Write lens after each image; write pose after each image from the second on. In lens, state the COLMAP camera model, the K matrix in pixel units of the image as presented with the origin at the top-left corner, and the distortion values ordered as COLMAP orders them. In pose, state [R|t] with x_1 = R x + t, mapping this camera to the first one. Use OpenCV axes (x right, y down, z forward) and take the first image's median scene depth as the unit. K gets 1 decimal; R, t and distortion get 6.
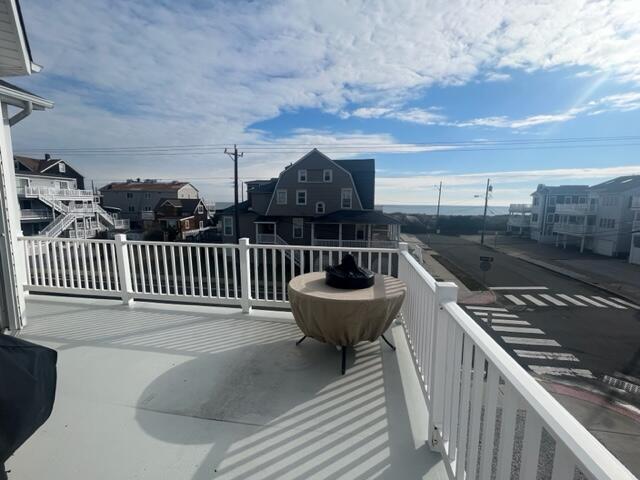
lens RADIAL K [[300.4, 0, 319.2], [0, 300.4, 238.0], [0, 0, 1]] dist [-0.010863, 0.002675]
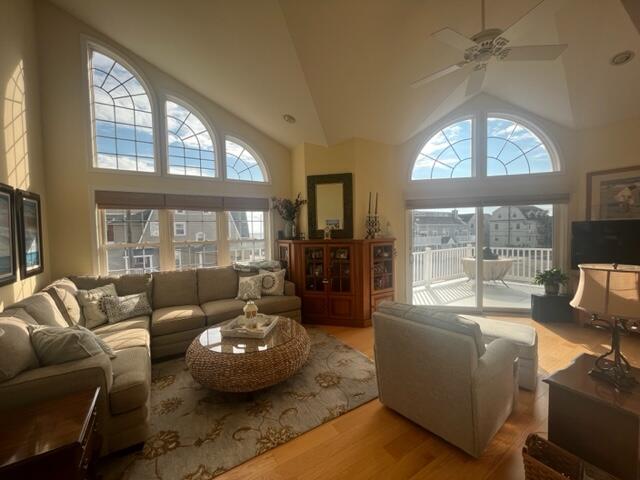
lens RADIAL K [[258.6, 0, 320.8], [0, 258.6, 241.4], [0, 0, 1]] dist [-0.003983, 0.000091]
pose [[0.757284, -0.055446, 0.650728, -0.175524], [0.105878, 0.993632, -0.038552, -0.004821], [-0.644447, 0.098093, 0.758331, 0.016111]]
